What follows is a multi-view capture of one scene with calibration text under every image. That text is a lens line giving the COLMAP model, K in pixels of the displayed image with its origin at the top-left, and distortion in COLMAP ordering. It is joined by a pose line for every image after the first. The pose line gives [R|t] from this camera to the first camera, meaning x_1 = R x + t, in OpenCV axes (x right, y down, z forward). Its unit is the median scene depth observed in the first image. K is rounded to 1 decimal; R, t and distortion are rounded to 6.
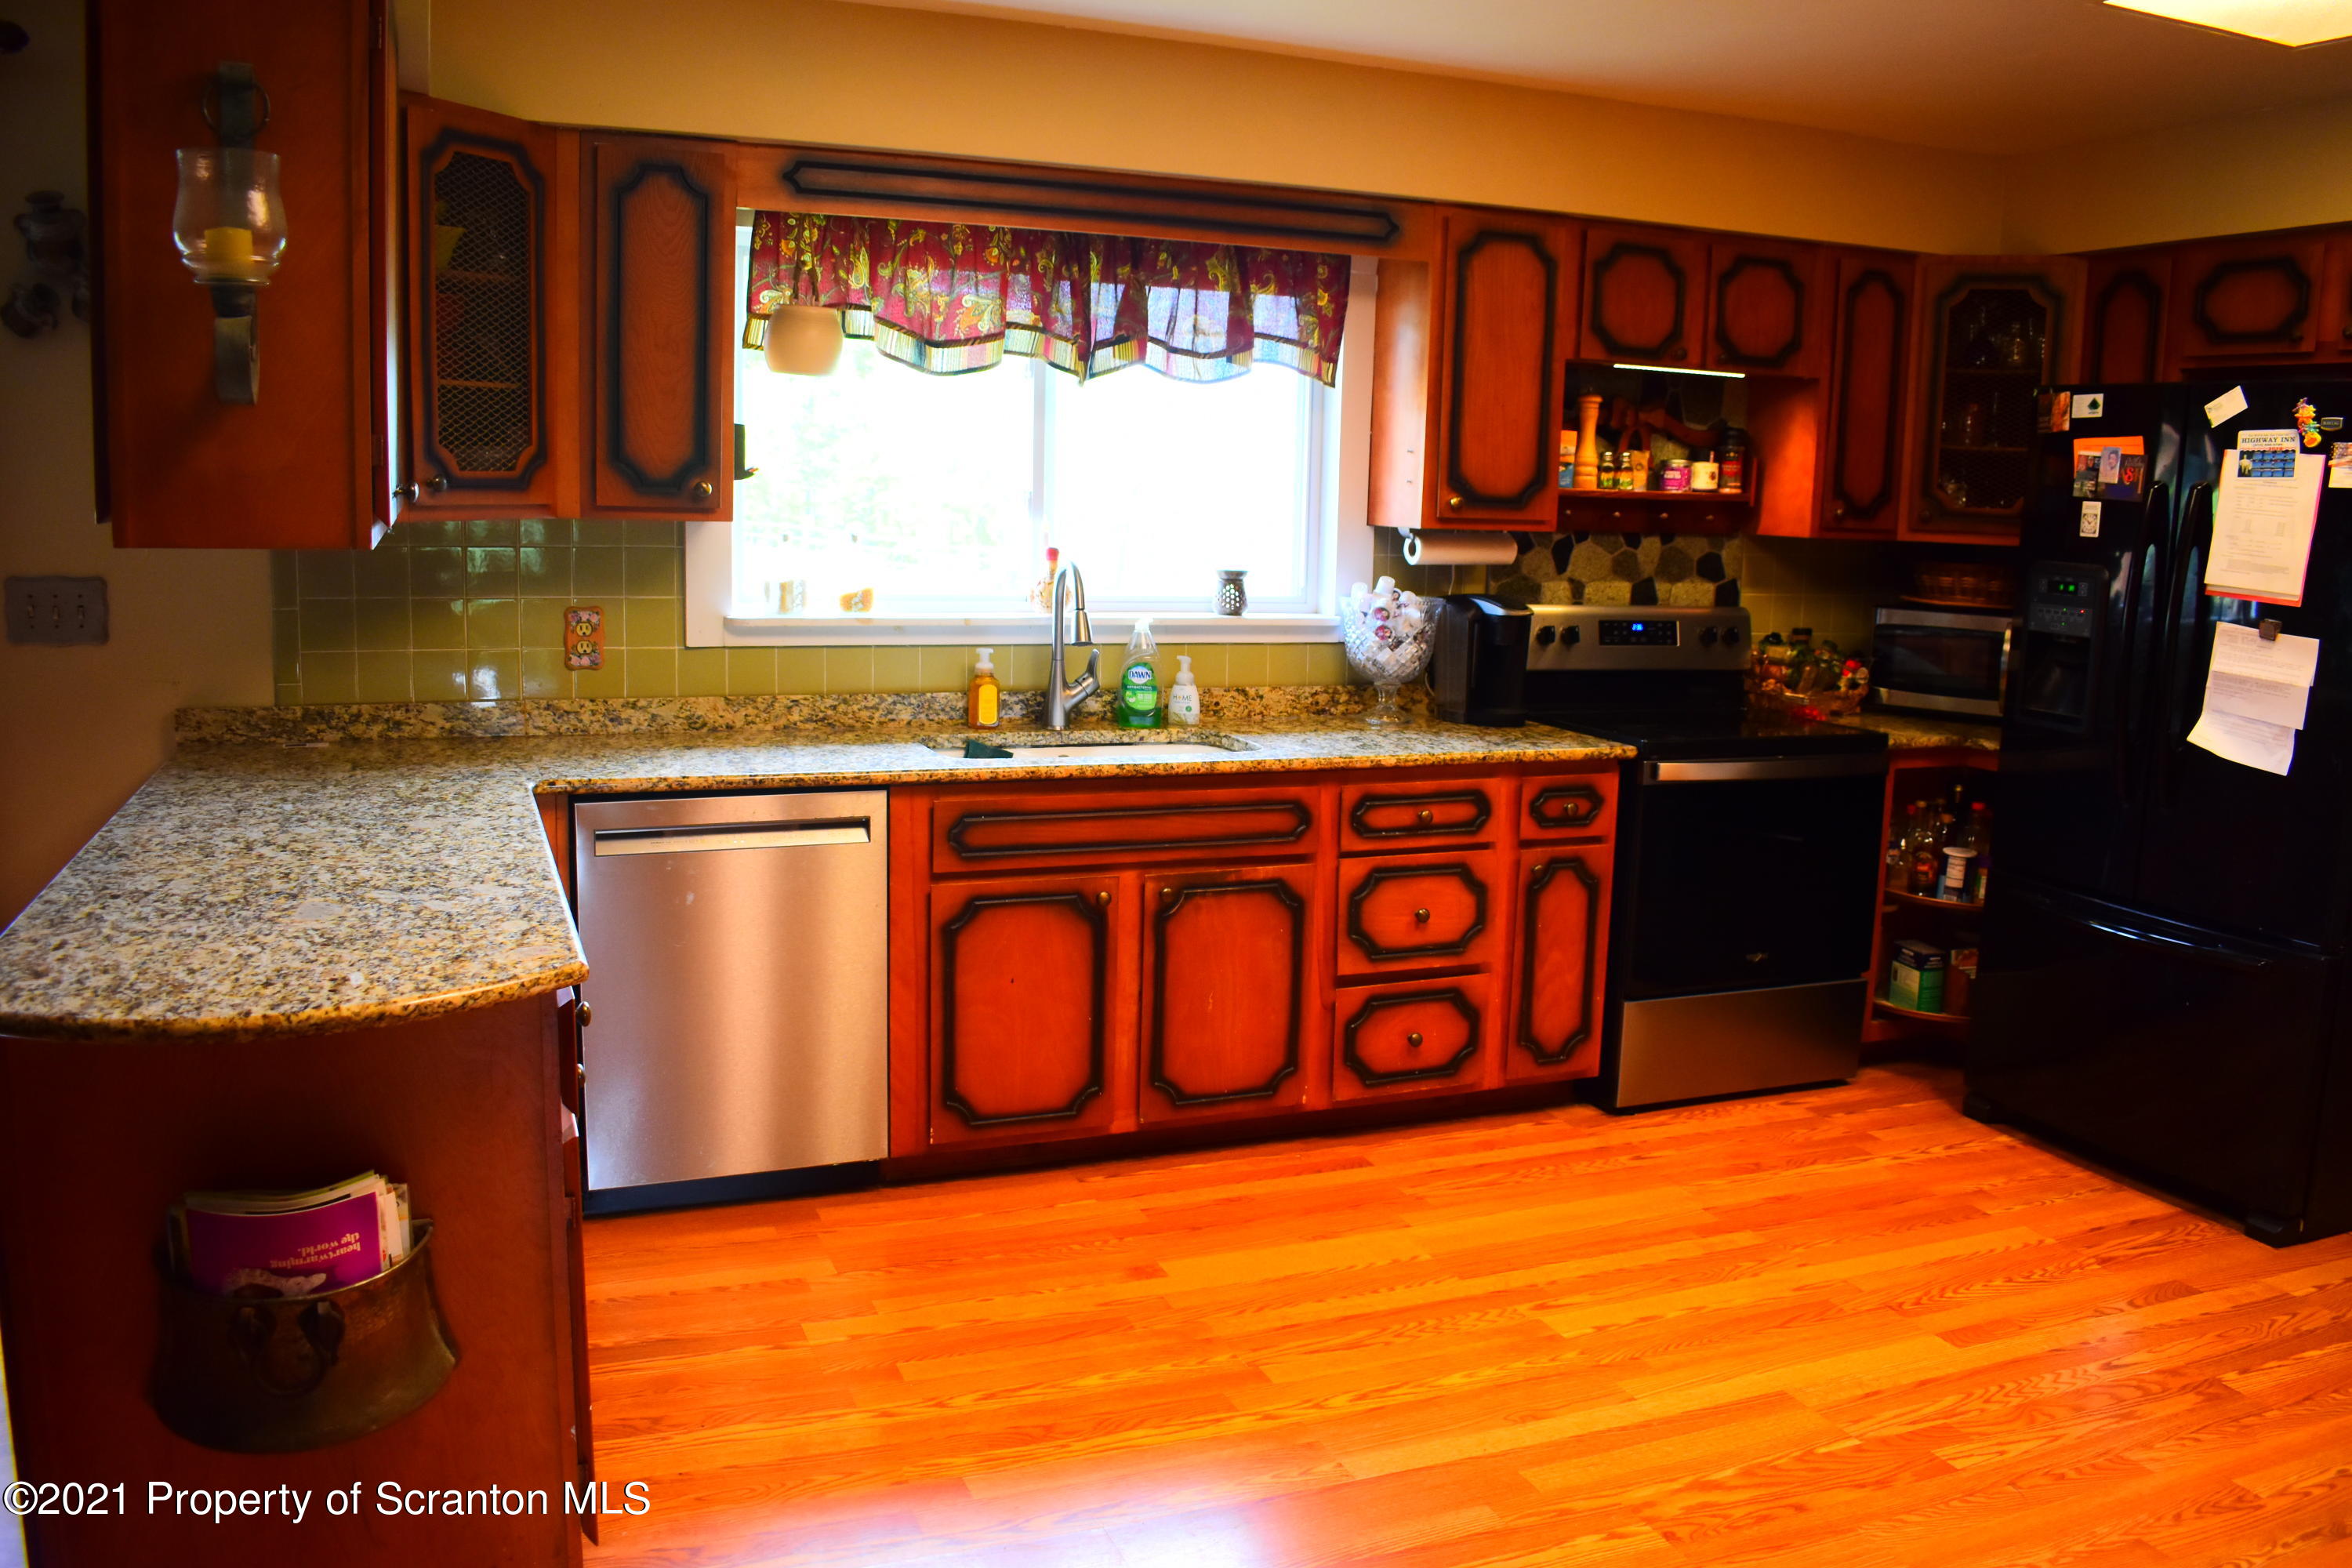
lens RADIAL K [[1830.7, 0, 1192.3], [0, 1830.7, 772.4], [0, 0, 1]] dist [-0.101191, 0.015736]
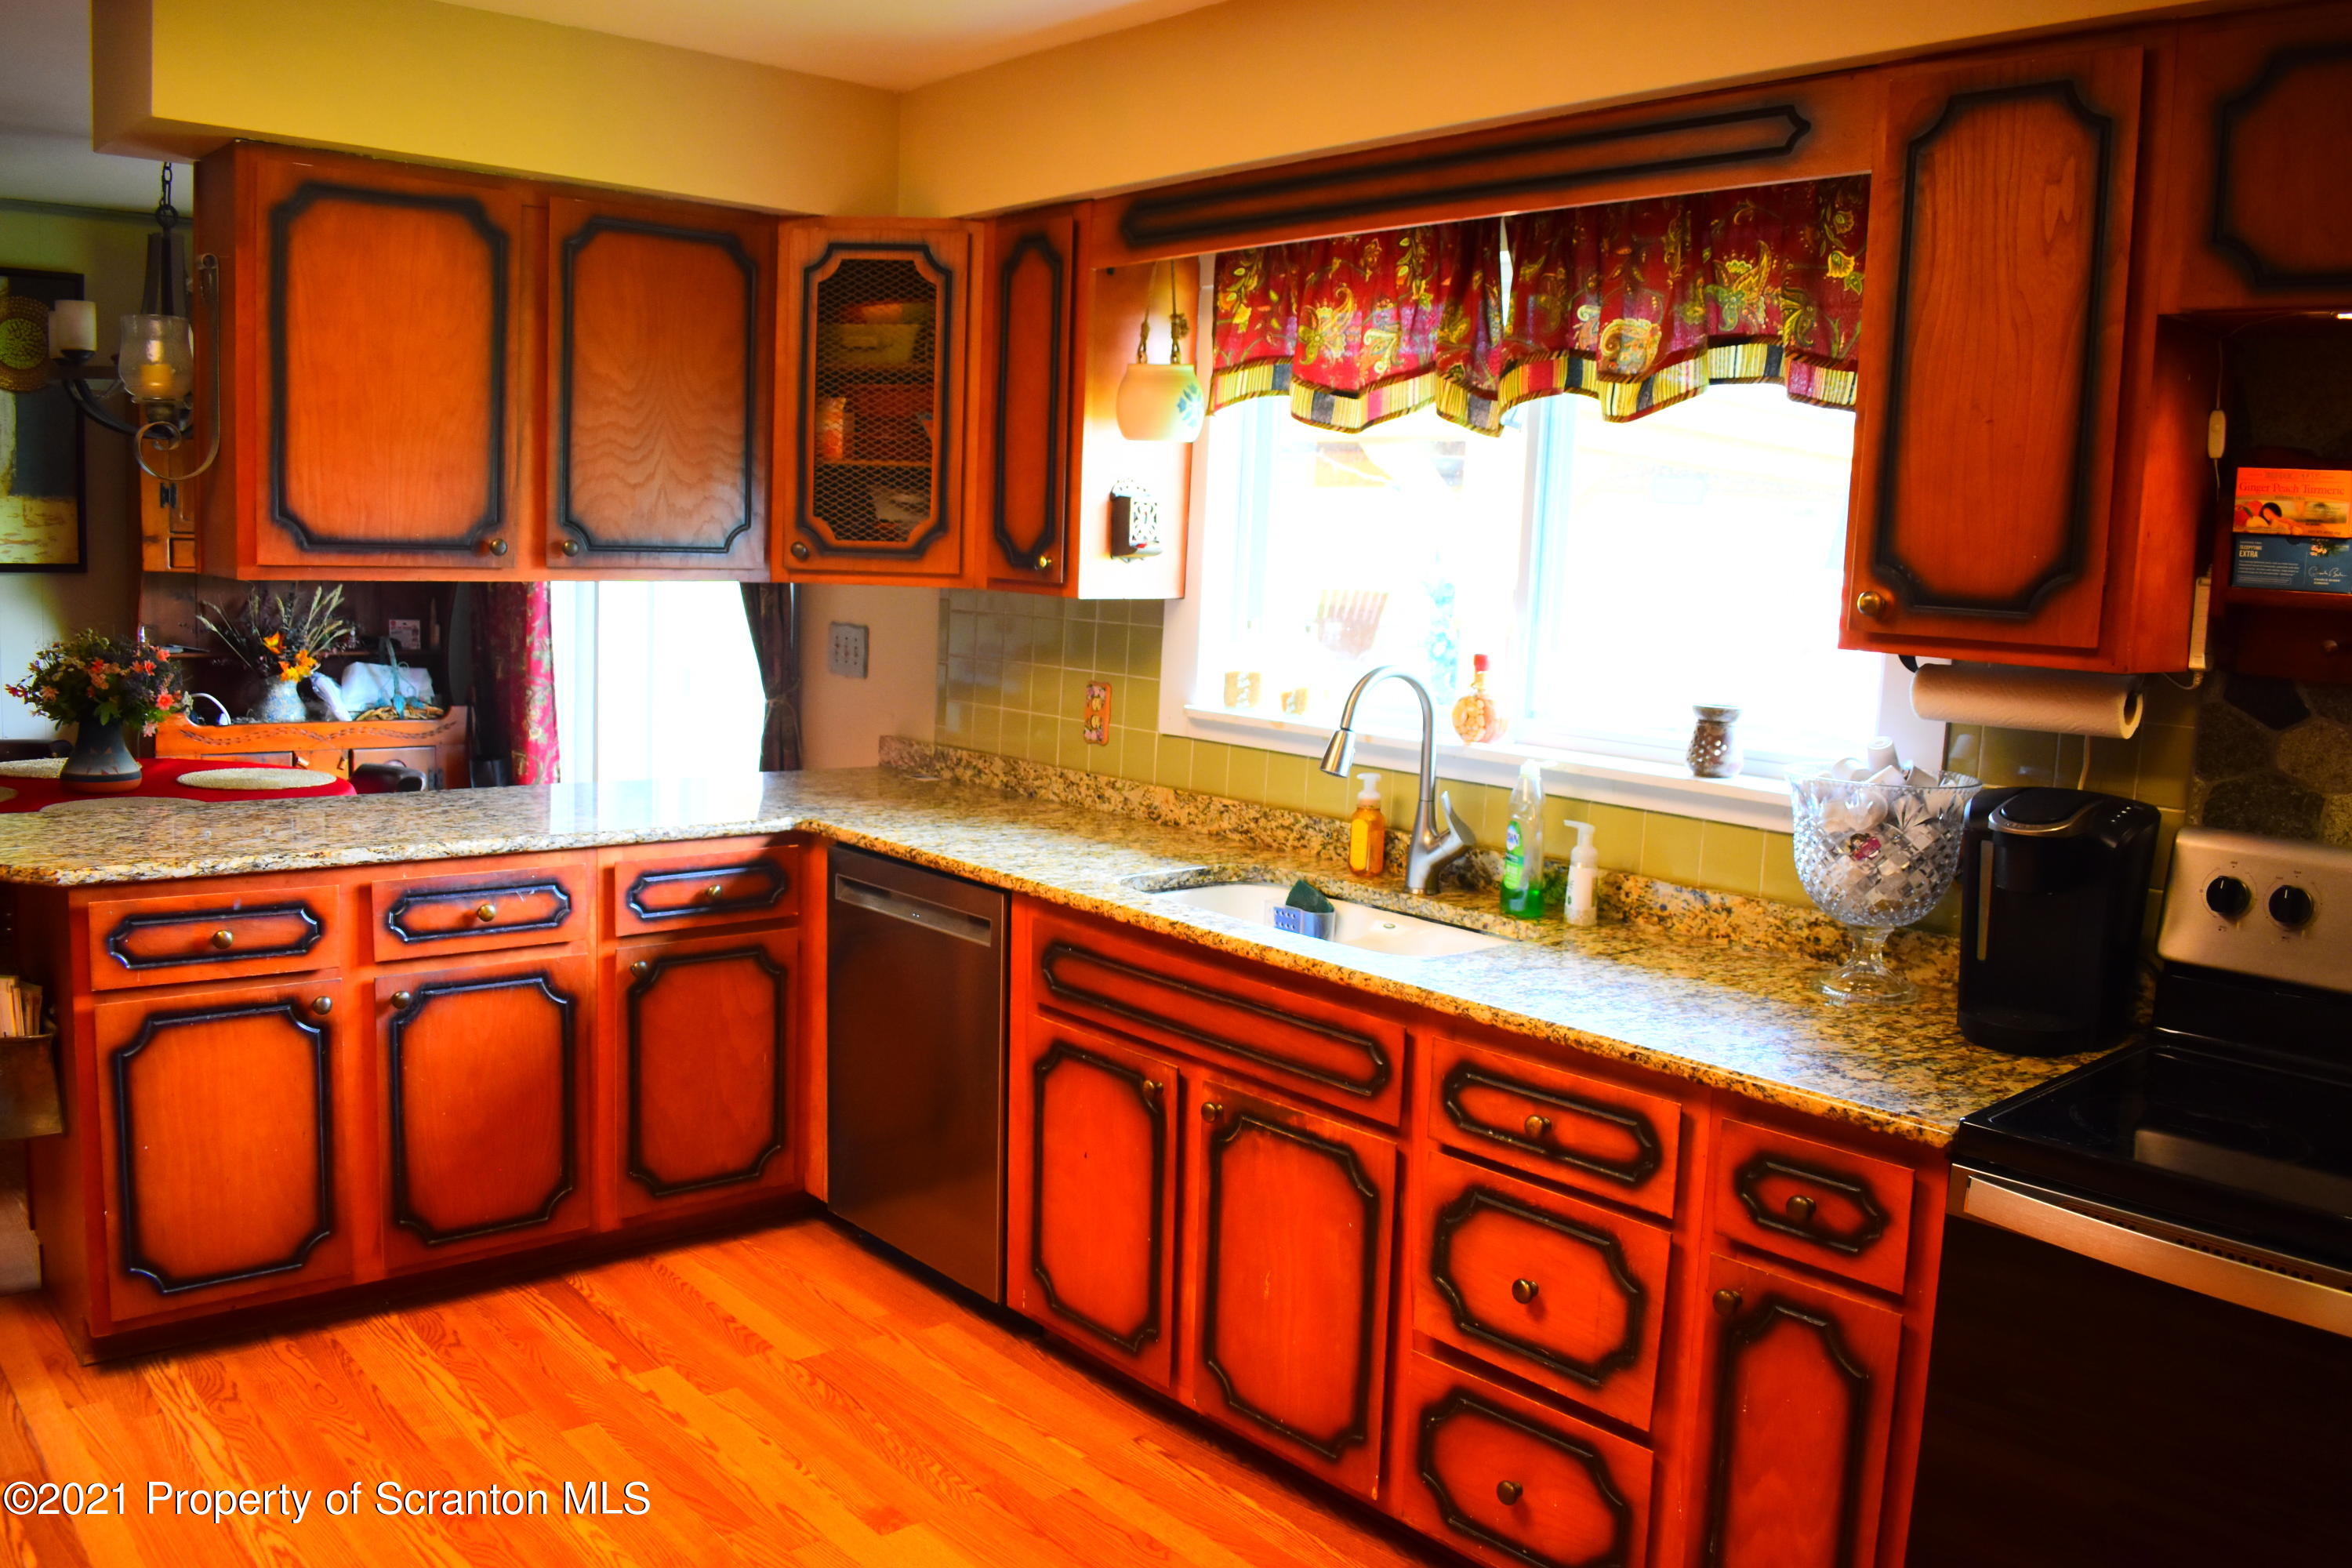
lens RADIAL K [[1830.7, 0, 1194.5], [0, 1830.7, 760.7], [0, 0, 1]] dist [-0.101191, 0.015736]
pose [[0.333041, 0.094794, -0.938135, 0.675038], [-0.176279, 0.983652, 0.036813, -0.100049], [0.926288, 0.153113, 0.344307, 0.738522]]
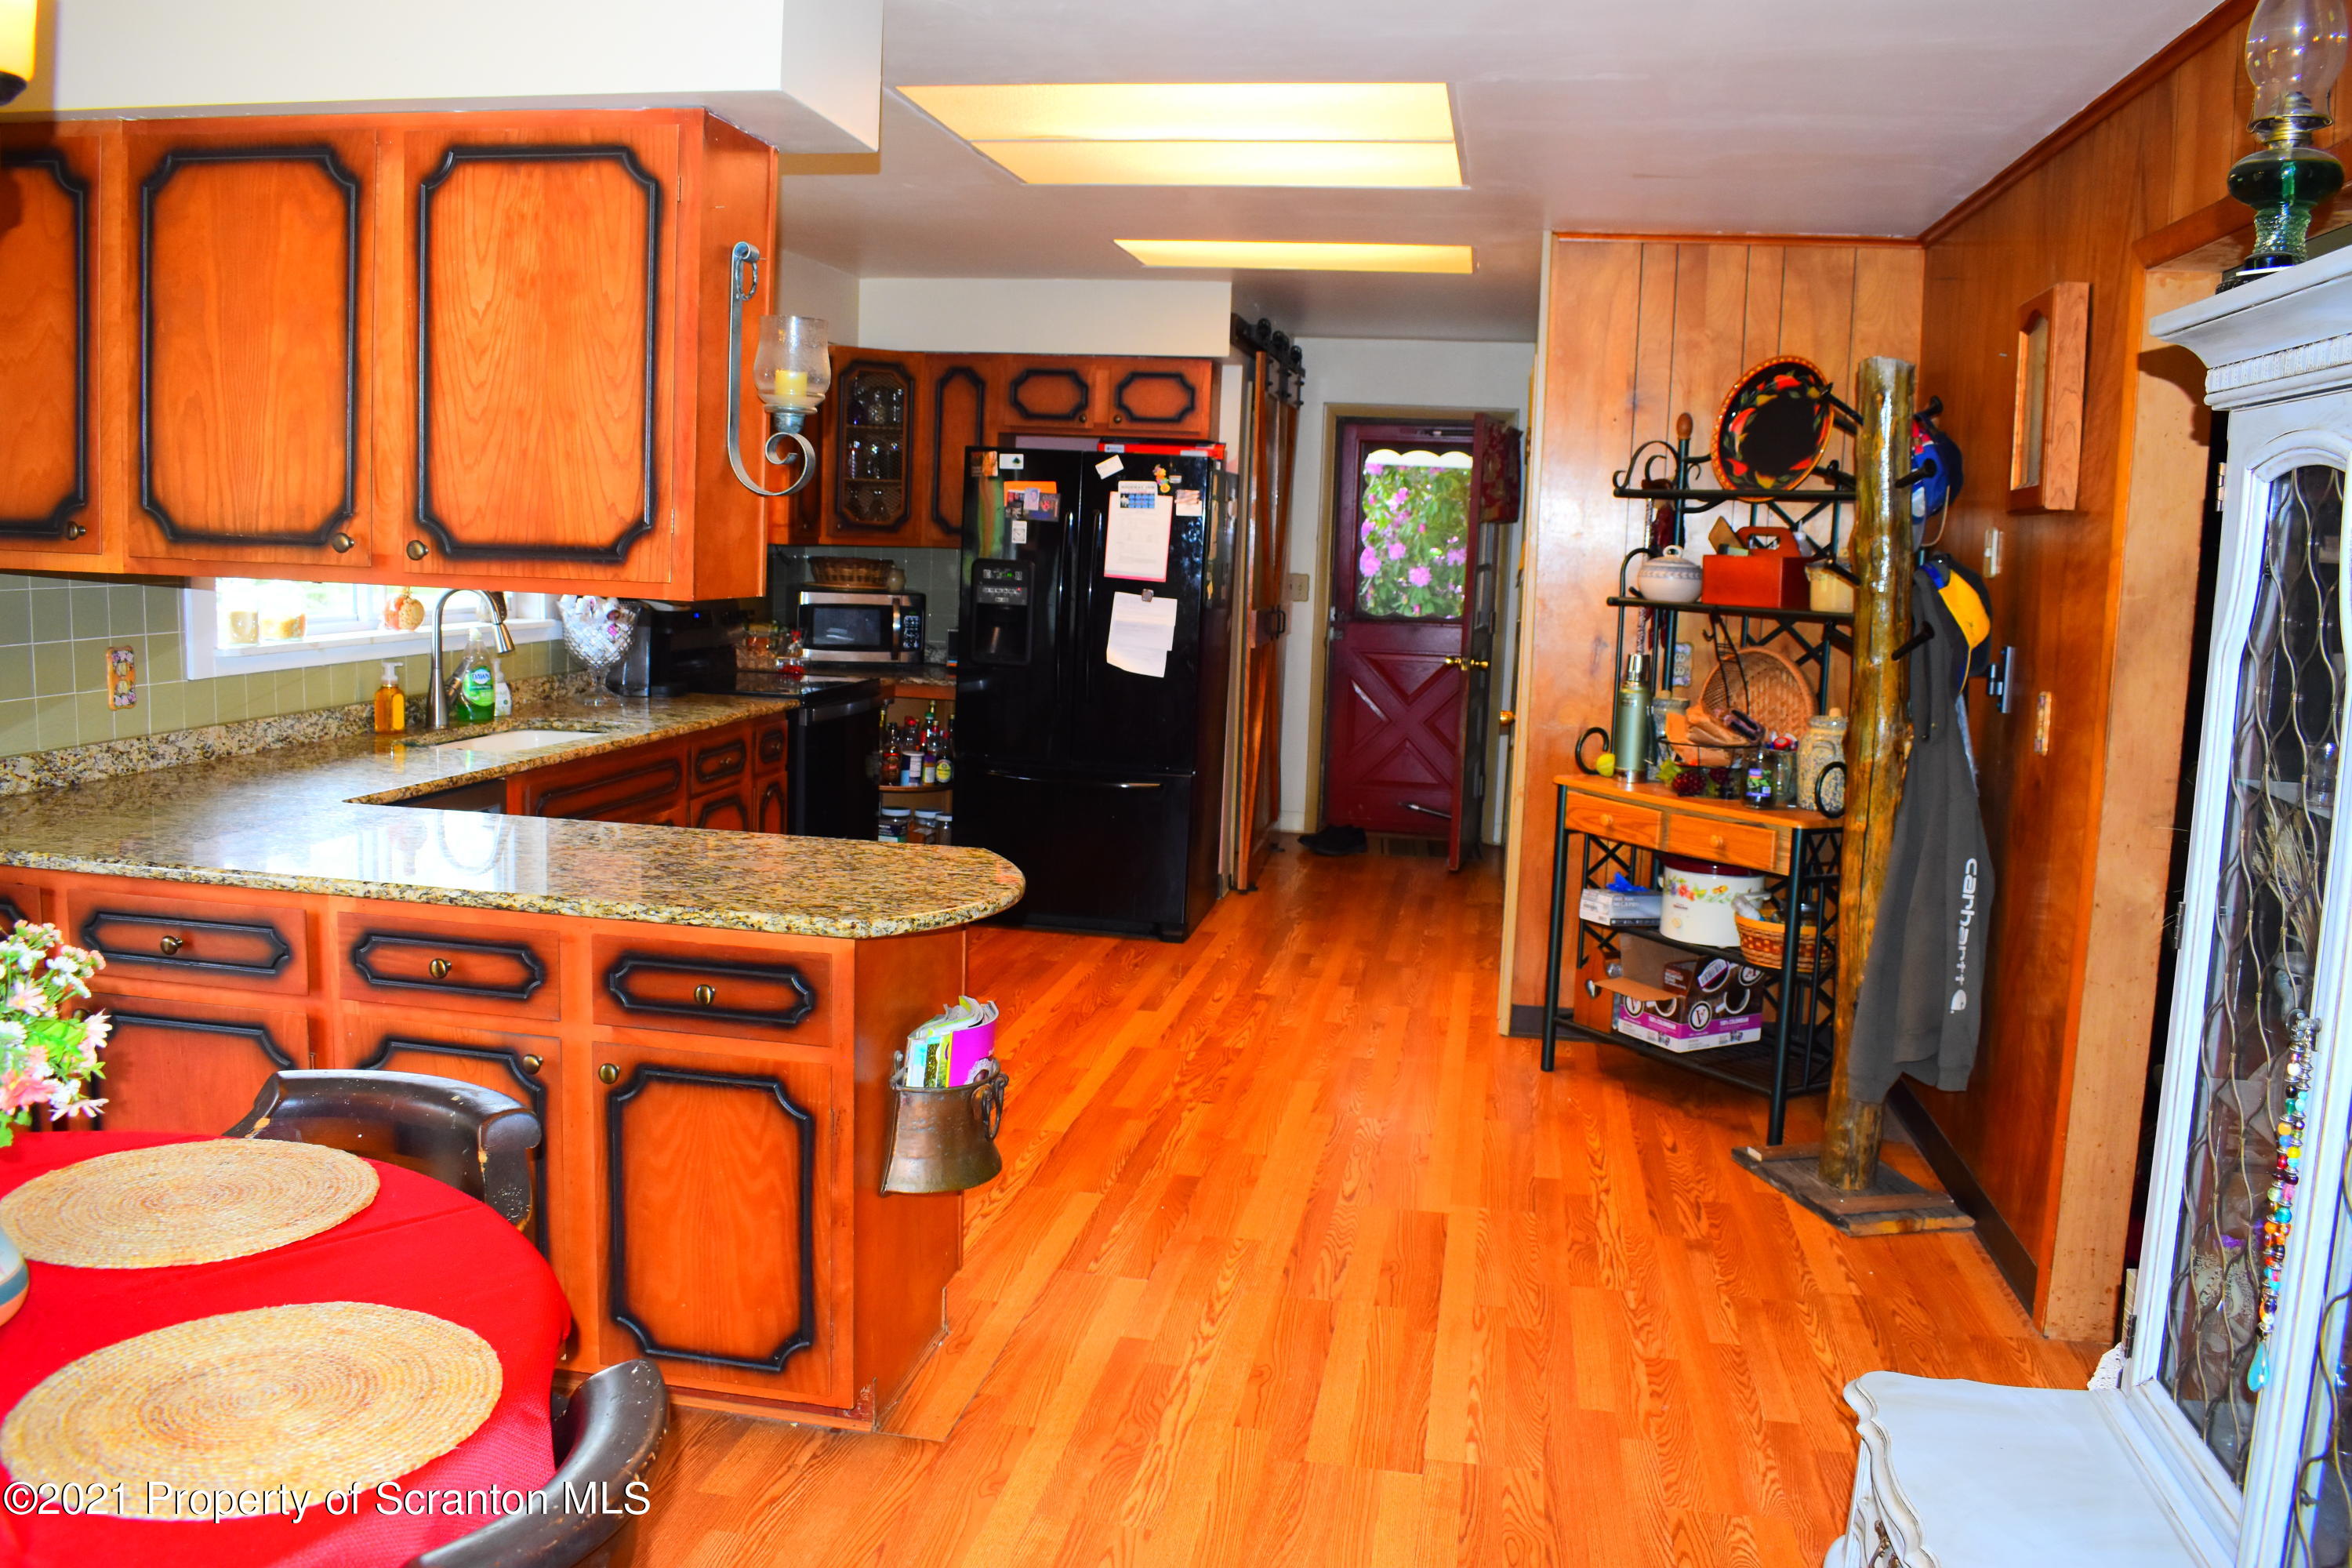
lens RADIAL K [[1830.7, 0, 1187.2], [0, 1830.7, 752.1], [0, 0, 1]] dist [-0.101191, 0.015736]
pose [[0.545034, -0.109859, 0.831185, -0.873574], [0.106007, 0.992452, 0.061663, -0.033038], [-0.831685, 0.054503, 0.552566, -0.029081]]
